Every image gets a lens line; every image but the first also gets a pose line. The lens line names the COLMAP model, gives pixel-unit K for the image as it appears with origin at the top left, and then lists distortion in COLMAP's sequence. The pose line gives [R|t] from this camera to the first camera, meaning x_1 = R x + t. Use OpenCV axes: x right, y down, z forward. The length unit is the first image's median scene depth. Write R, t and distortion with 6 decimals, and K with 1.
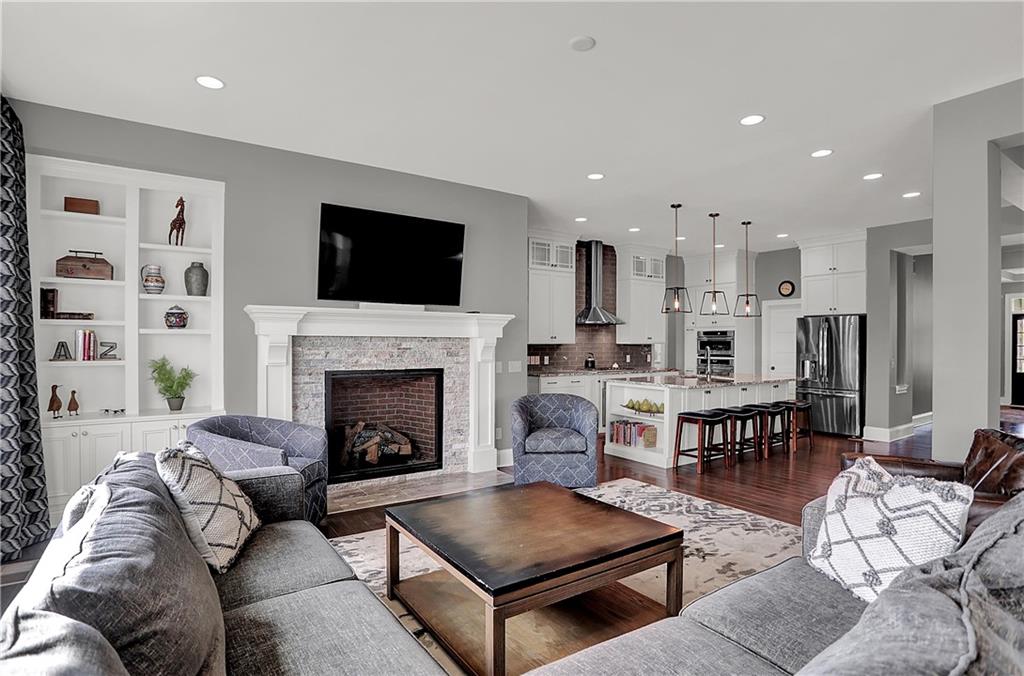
lens RADIAL K [[511.3, 0, 512.0], [0, 511.3, 338.0], [0, 0, 1]] dist [-0.068016, 0.000432]
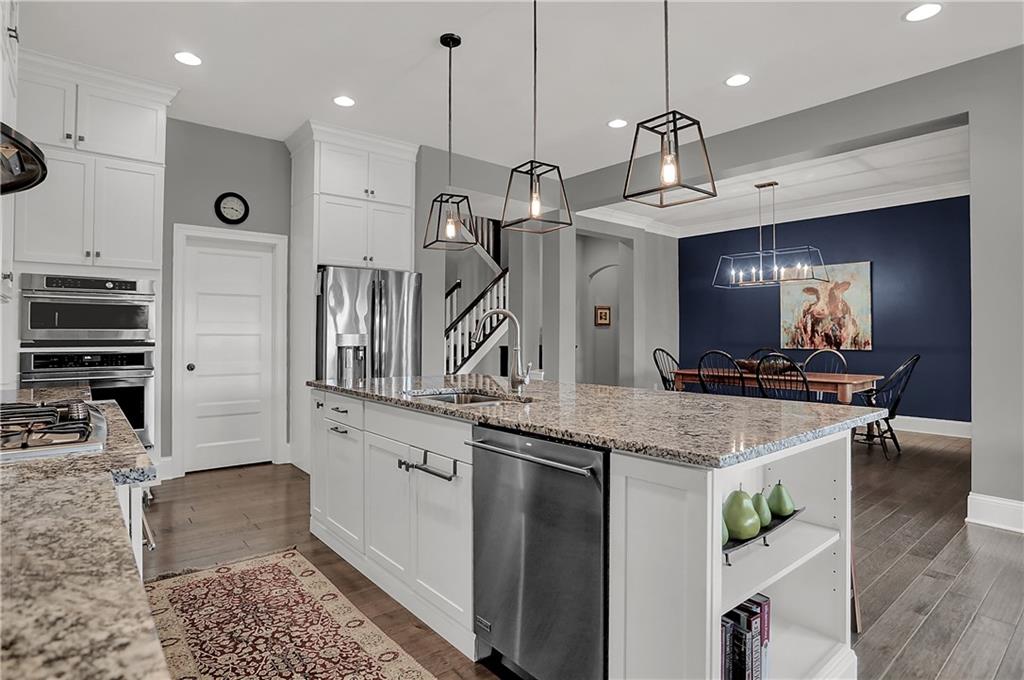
lens RADIAL K [[524.9, 0, 512.0], [0, 524.9, 340.0], [0, 0, 1]] dist [-0.002138, -0.000318]
pose [[-0.095734, -0.007050, 0.995382, -0.034809], [-0.014518, 0.999878, 0.005685, 0.051616], [-0.995301, -0.013907, -0.095825, 1.467378]]
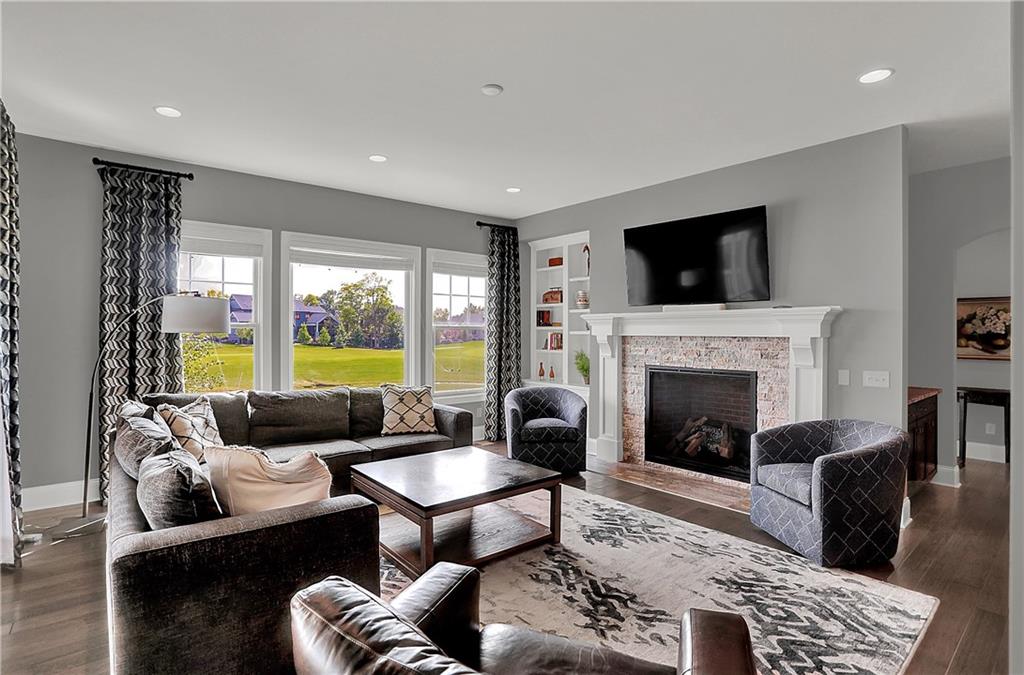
lens RADIAL K [[522.3, 0, 512.0], [0, 522.3, 337.5], [0, 0, 1]] dist [-0.051886, 0.000827]
pose [[0.071428, 0.007774, -0.997415, 0.796476], [0.009271, 0.999921, 0.008457, -0.012664], [0.997403, -0.009852, 0.071350, 0.564354]]
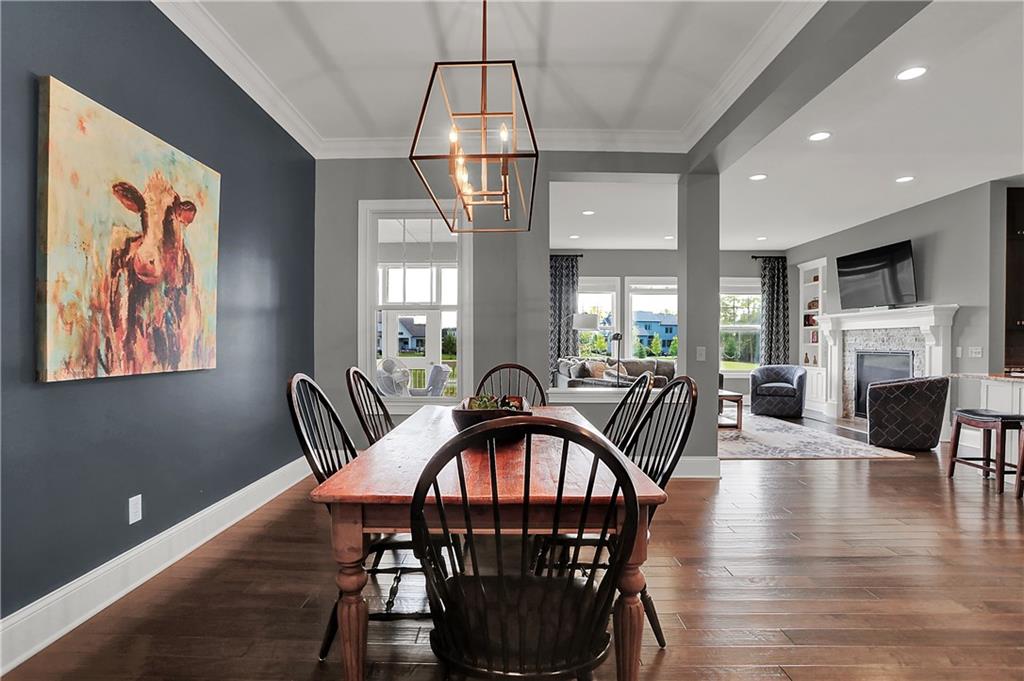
lens RADIAL K [[524.9, 0, 512.0], [0, 524.9, 340.5], [0, 0, 1]] dist [-0.002138, -0.000318]
pose [[-0.576669, -0.008566, -0.816933, 1.682096], [0.004977, 0.999890, -0.013998, 0.049288], [0.816963, -0.012138, -0.576563, 1.015427]]
